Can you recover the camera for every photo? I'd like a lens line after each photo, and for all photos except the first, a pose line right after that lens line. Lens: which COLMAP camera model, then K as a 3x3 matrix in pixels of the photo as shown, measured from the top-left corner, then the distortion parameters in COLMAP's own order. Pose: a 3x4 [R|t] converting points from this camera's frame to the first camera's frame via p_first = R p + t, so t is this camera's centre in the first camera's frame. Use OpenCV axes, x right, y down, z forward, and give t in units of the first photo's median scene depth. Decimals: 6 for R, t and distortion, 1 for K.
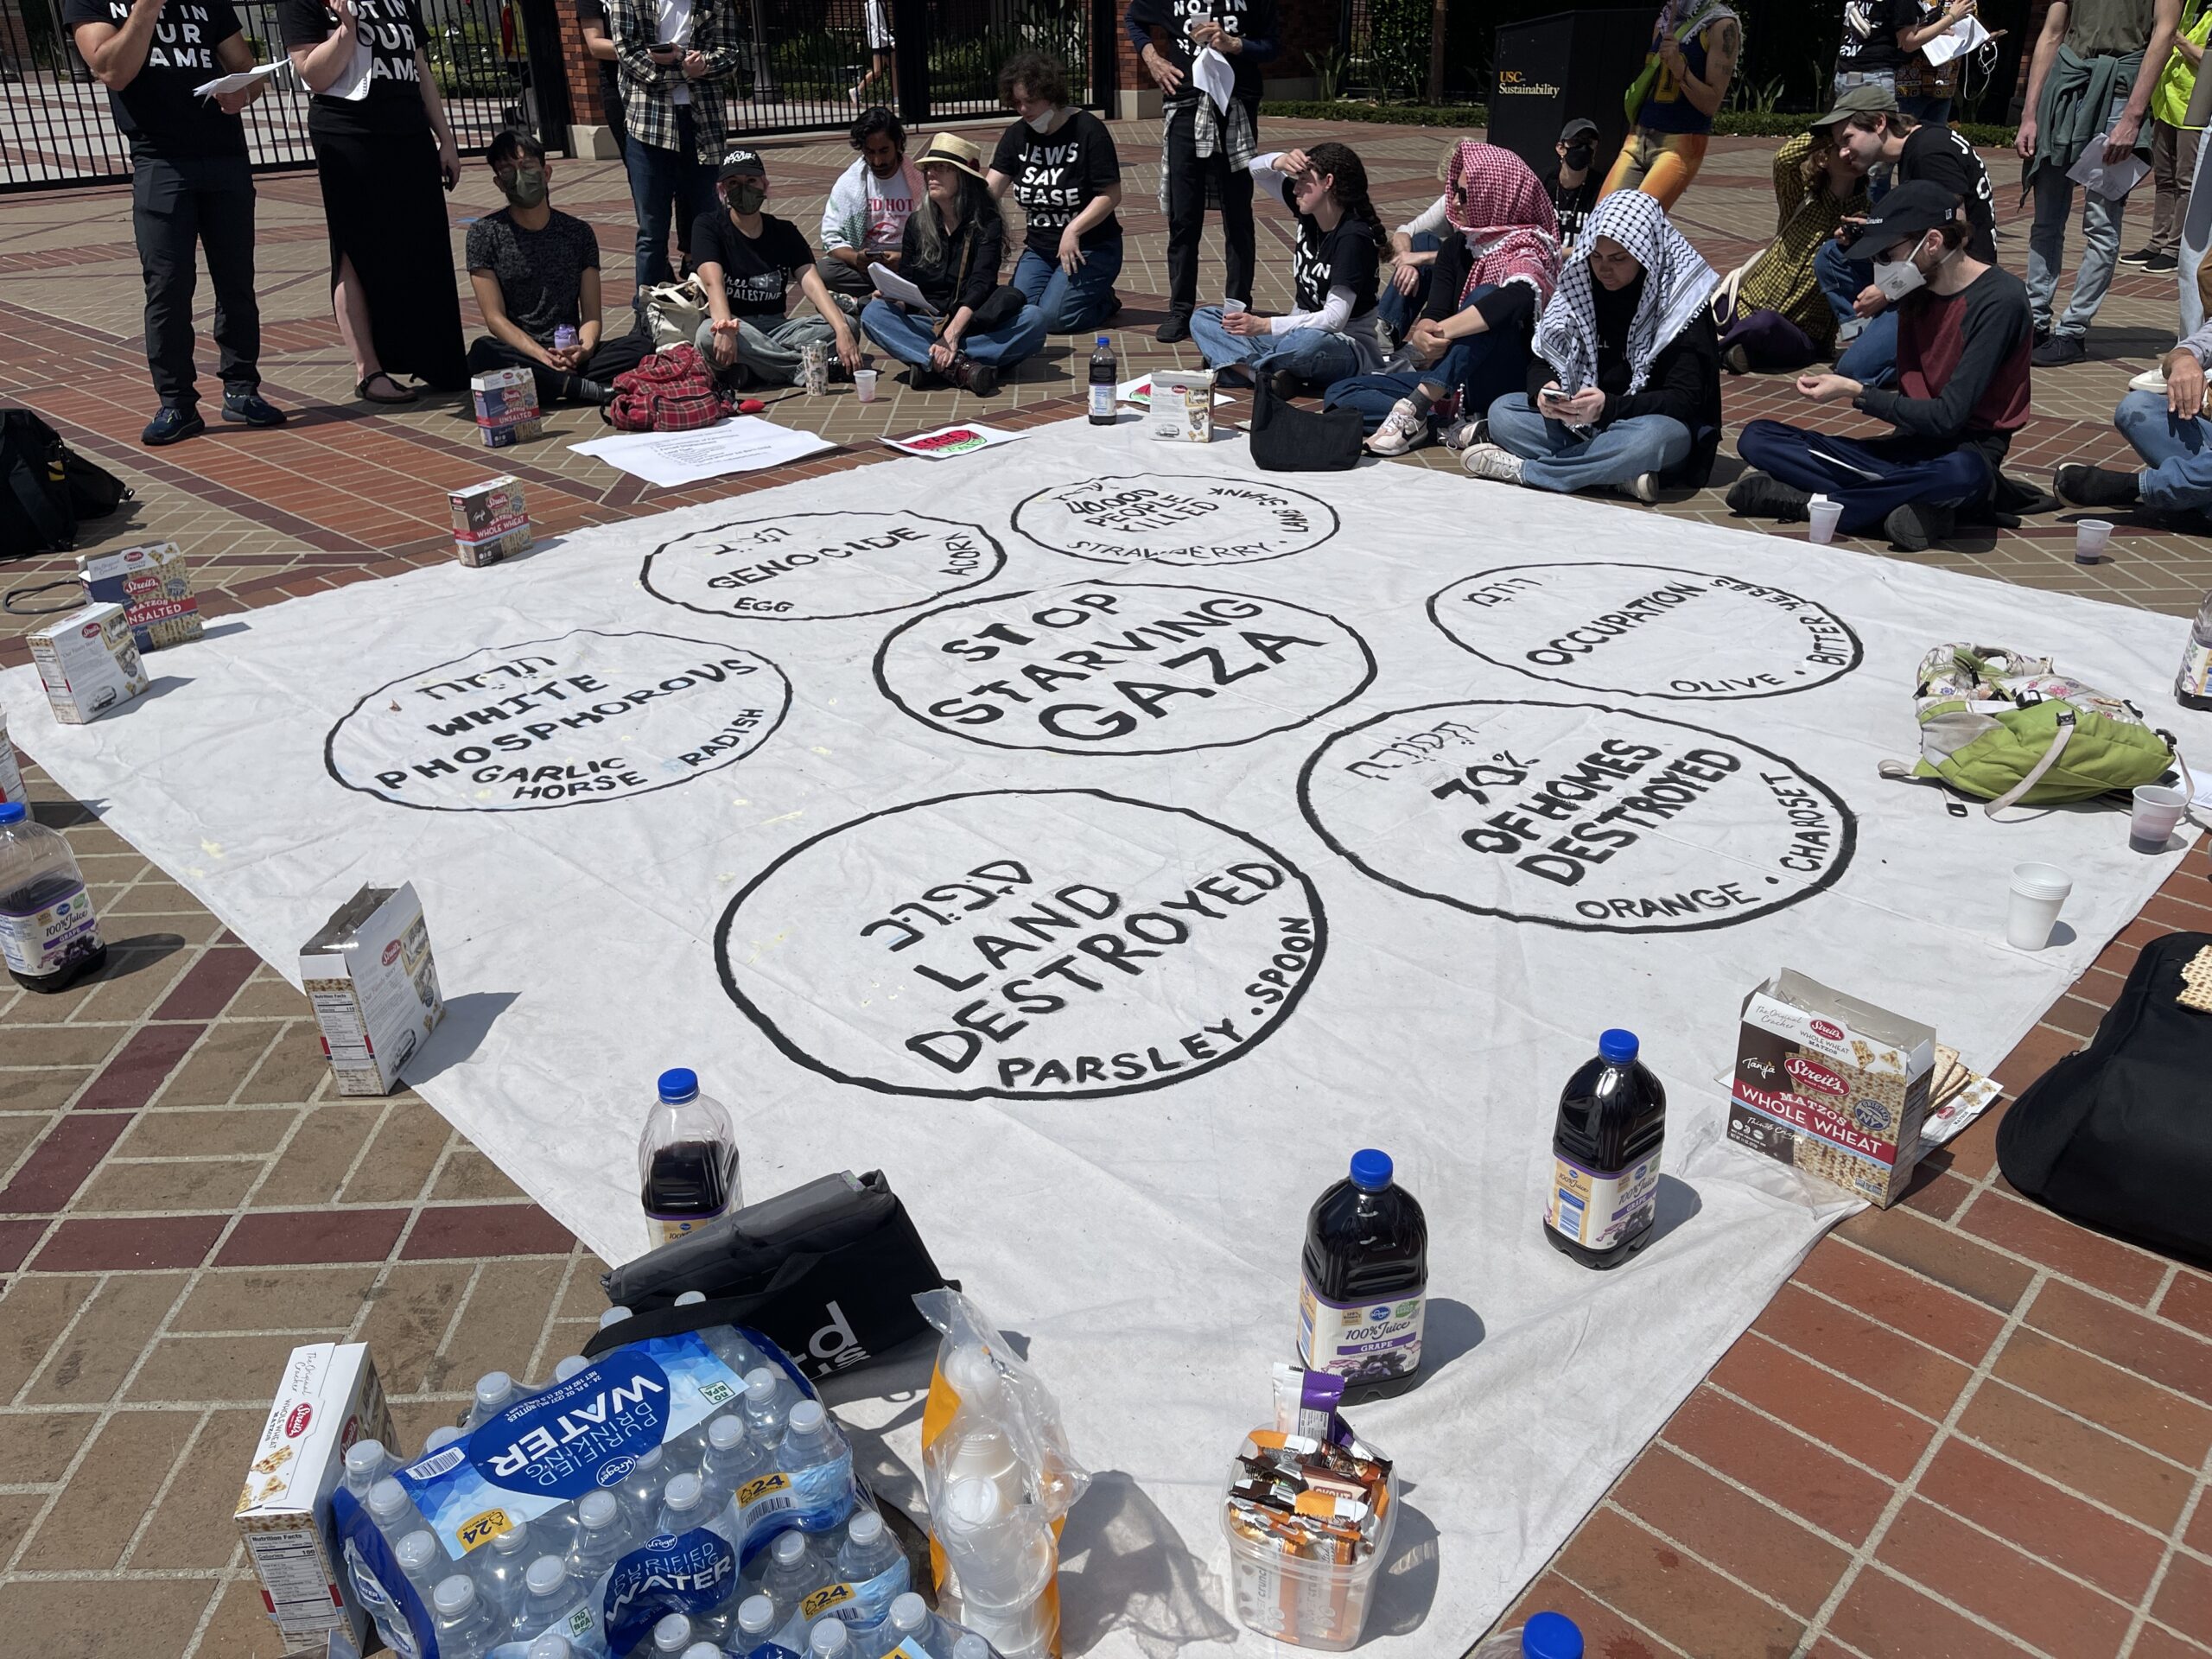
lens RADIAL K [[1658.0, 0, 1096.3], [0, 1658.0, 835.8], [0, 0, 1]] dist [0.007661, 0.001193]
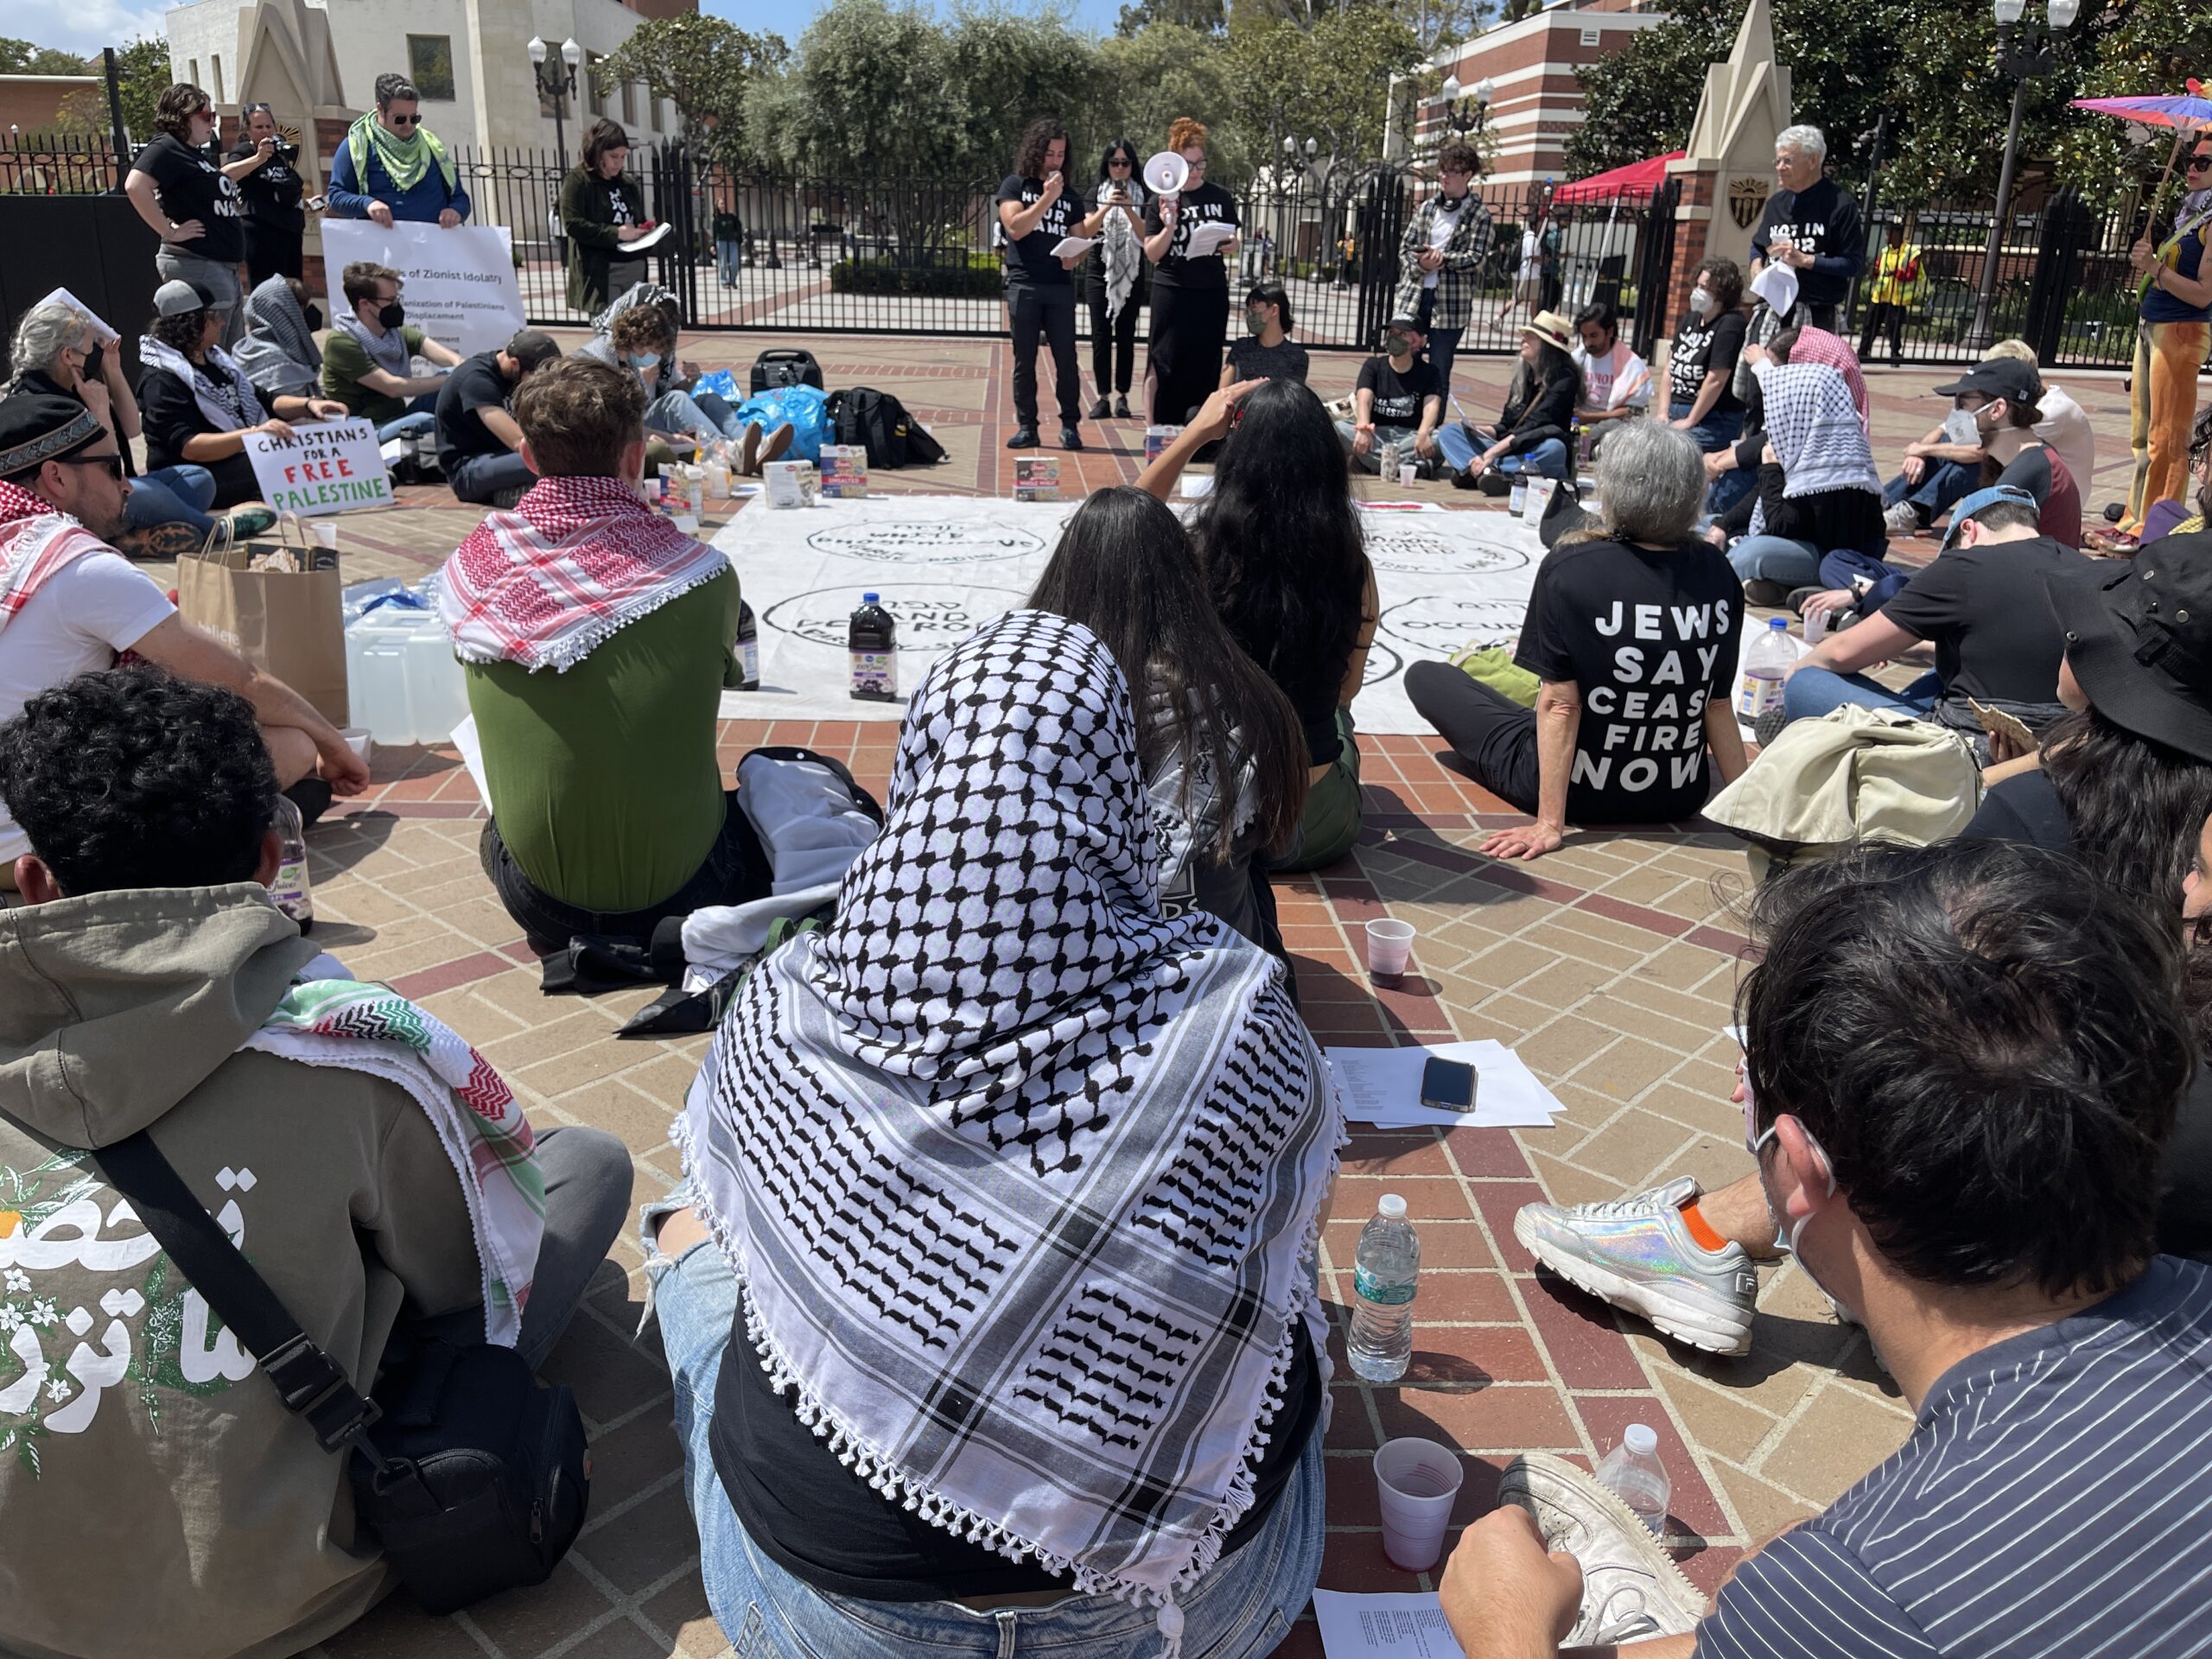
lens RADIAL K [[1658.0, 0, 1113.3], [0, 1658.0, 826.5], [0, 0, 1]] dist [0.007661, 0.001193]
pose [[0.742622, 0.252991, -0.620088, 1.443765], [-0.336506, 0.941492, -0.018880, 0.262477], [0.579031, 0.222684, 0.784305, -0.372643]]
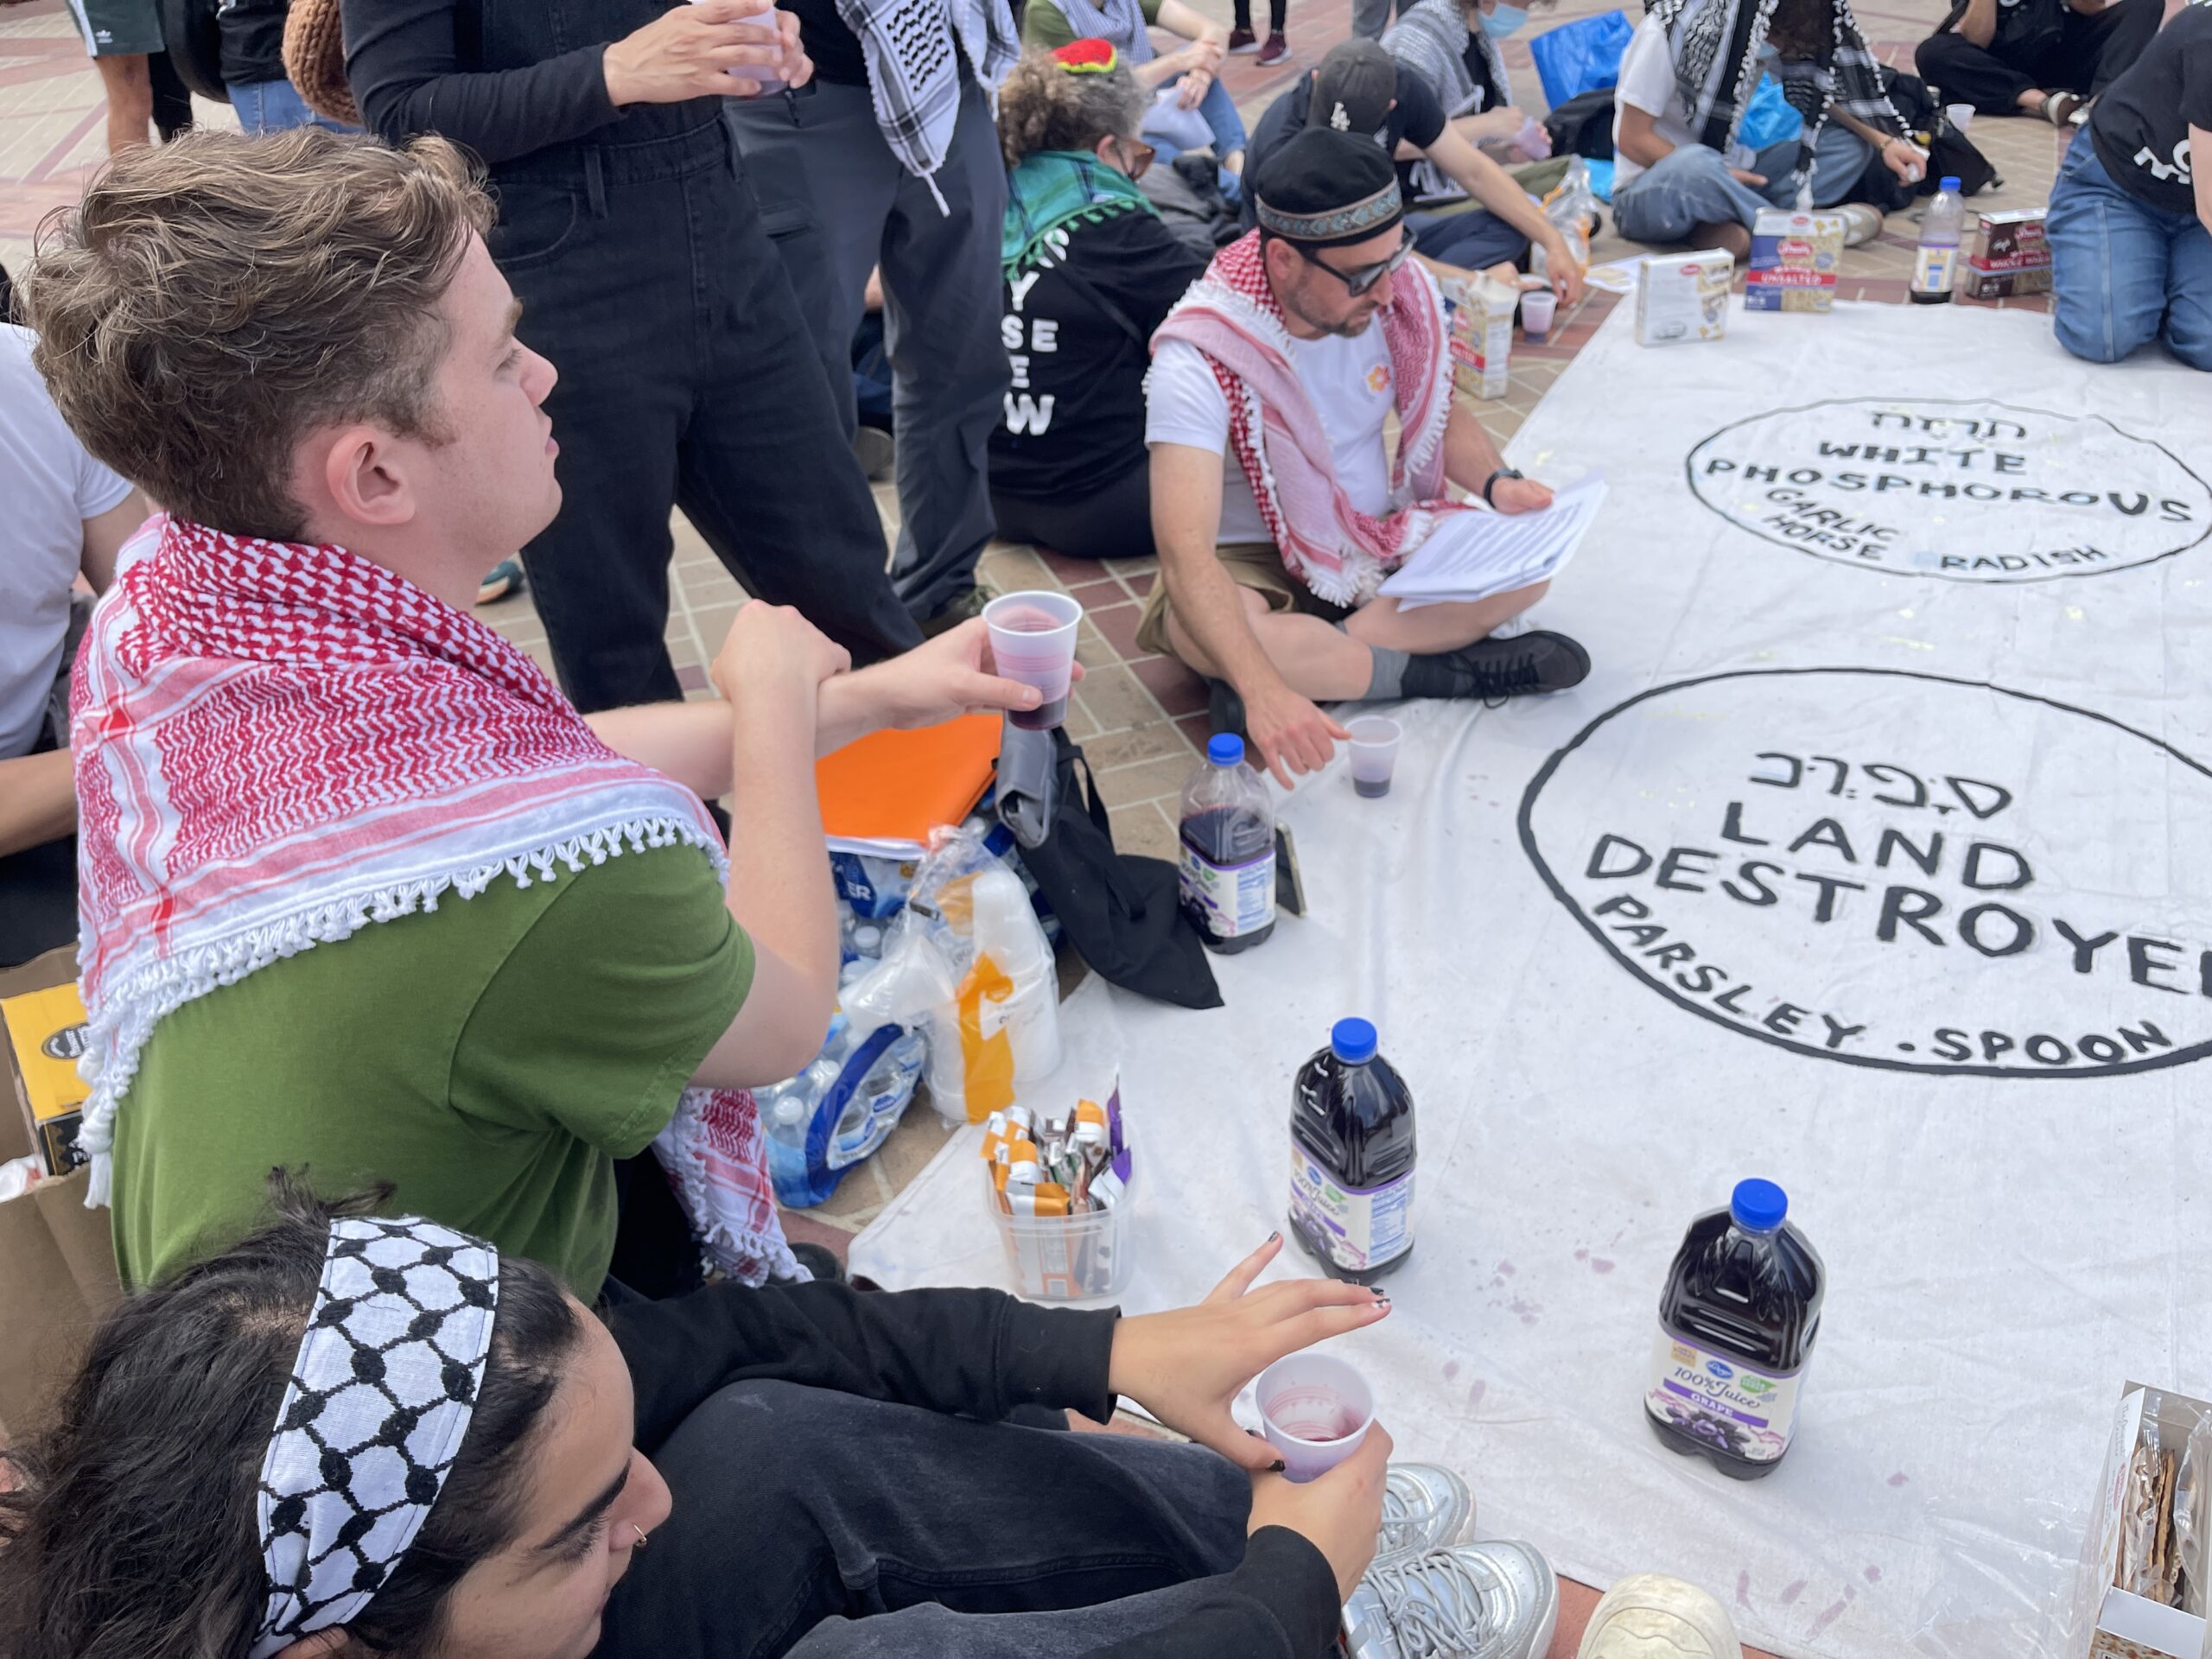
lens RADIAL K [[1658.0, 0, 1092.3], [0, 1658.0, 836.2], [0, 0, 1]] dist [0.007661, 0.001193]
pose [[0.311363, 0.518144, -0.796605, 0.488364], [-0.384875, 0.835204, 0.392816, -0.119042], [0.868864, 0.184285, 0.459473, 0.276110]]
